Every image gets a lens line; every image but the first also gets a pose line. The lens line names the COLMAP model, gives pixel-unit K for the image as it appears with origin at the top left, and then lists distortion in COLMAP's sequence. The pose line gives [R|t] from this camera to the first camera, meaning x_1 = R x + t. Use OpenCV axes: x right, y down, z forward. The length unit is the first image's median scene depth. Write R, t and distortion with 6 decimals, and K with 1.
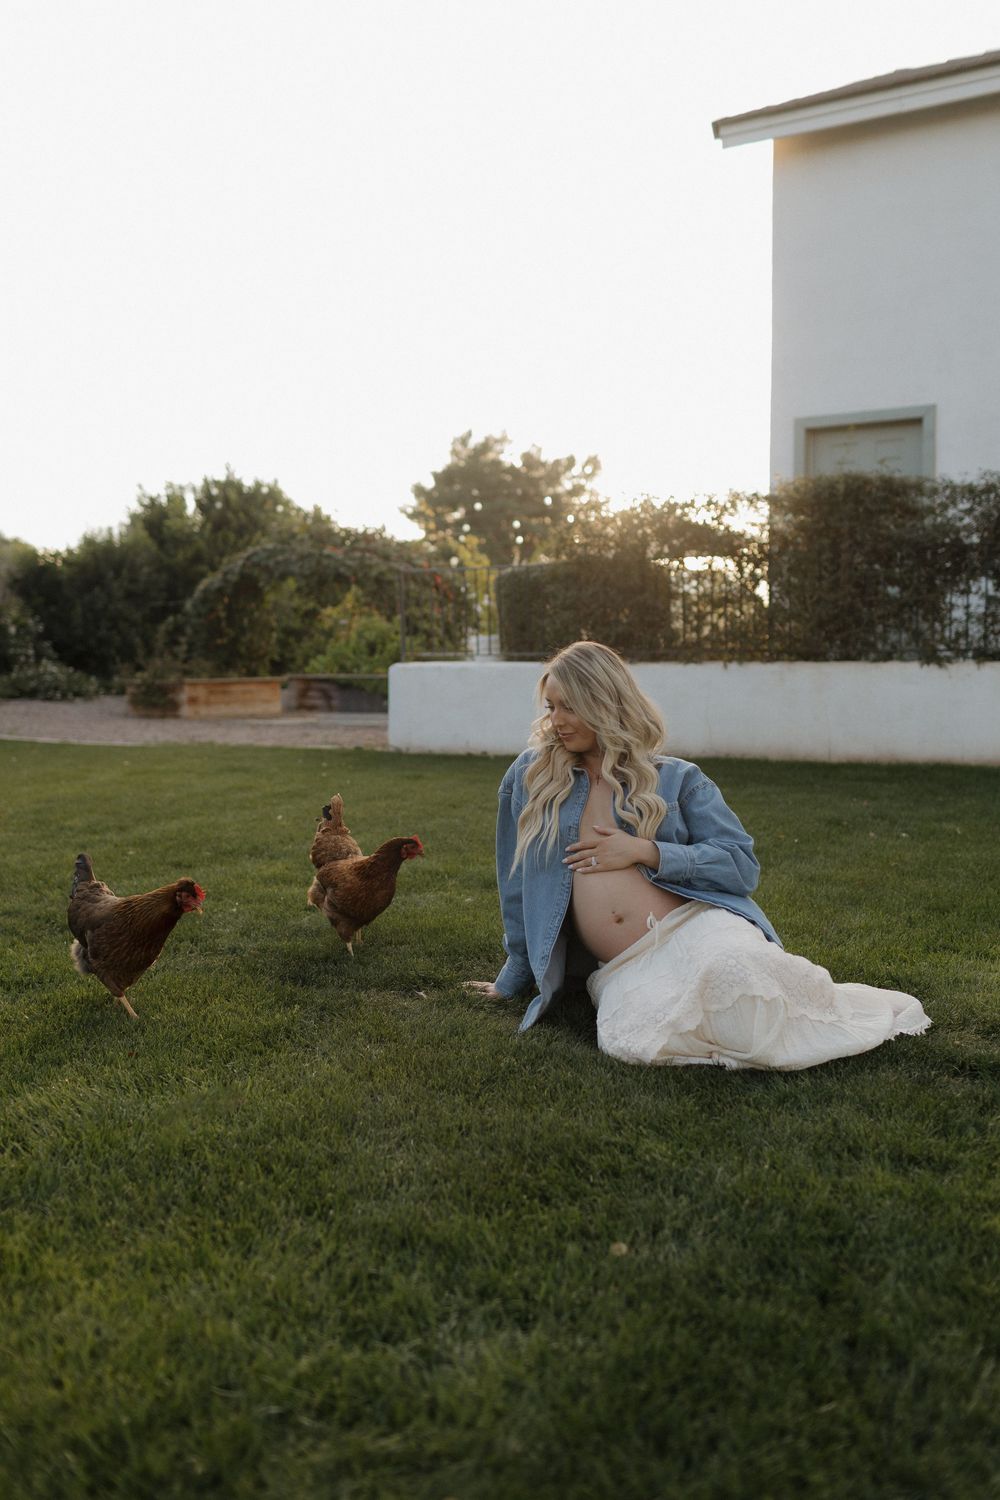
lens RADIAL K [[1499.0, 0, 505.7], [0, 1499.0, 758.6], [0, 0, 1]] dist [0.018377, 0.000000]
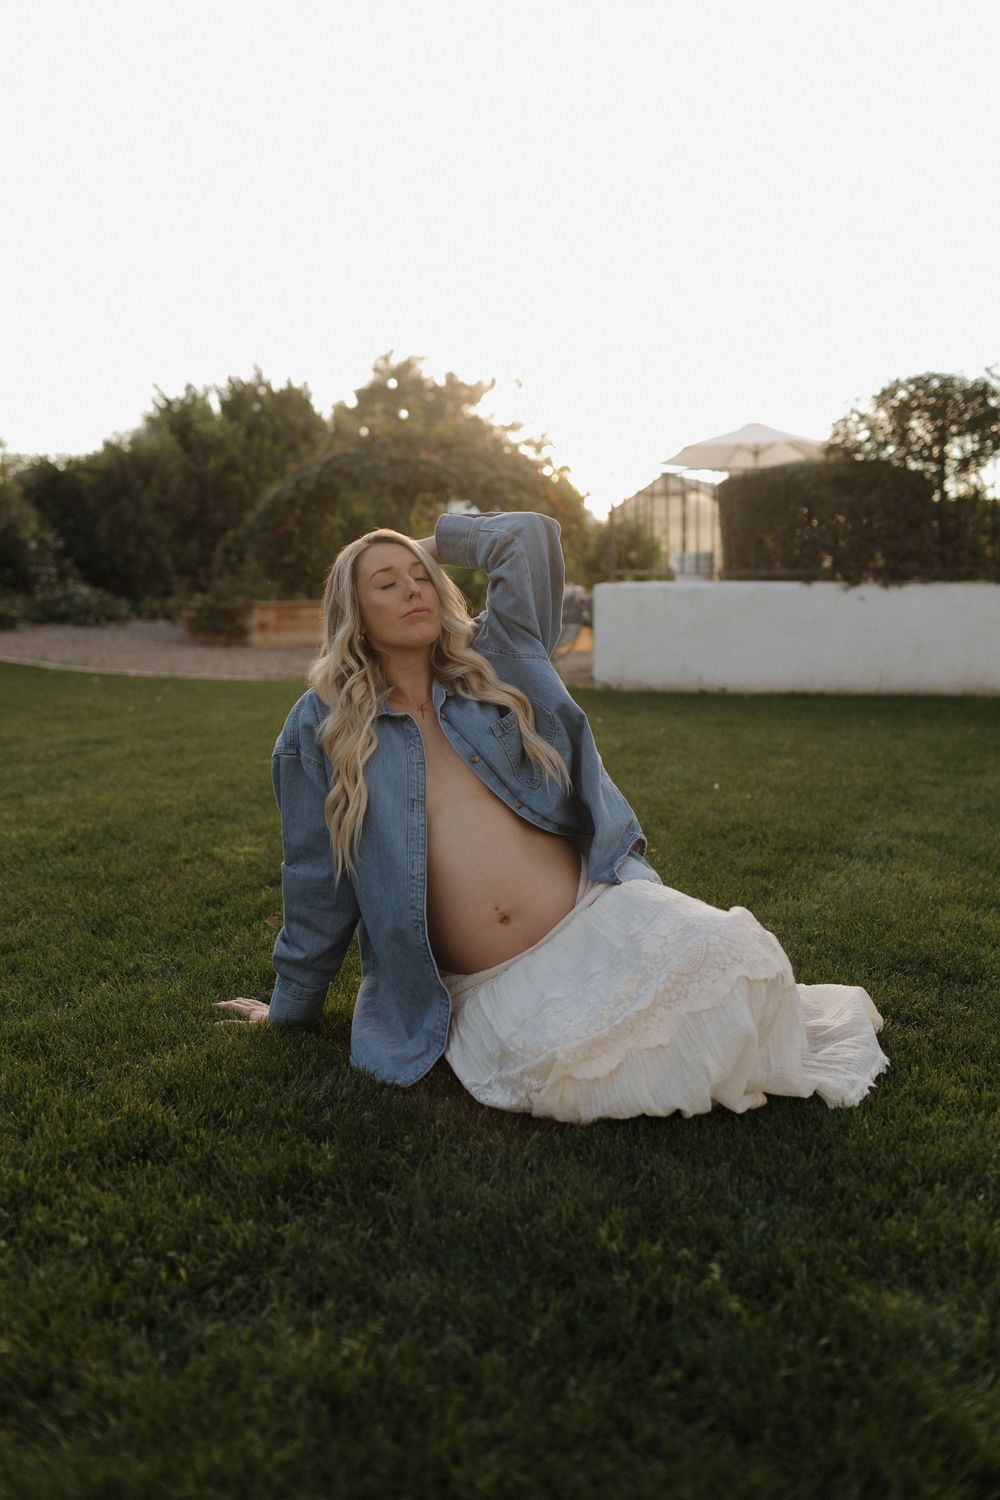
lens RADIAL K [[1461.0, 0, 495.8], [0, 1461.0, 736.8], [0, 0, 1]] dist [0.014759, 0.000000]
pose [[0.996852, -0.005737, 0.079082, -0.128198], [0.002657, 0.999236, 0.038997, -0.006191], [-0.079245, -0.038664, 0.996105, 0.118390]]
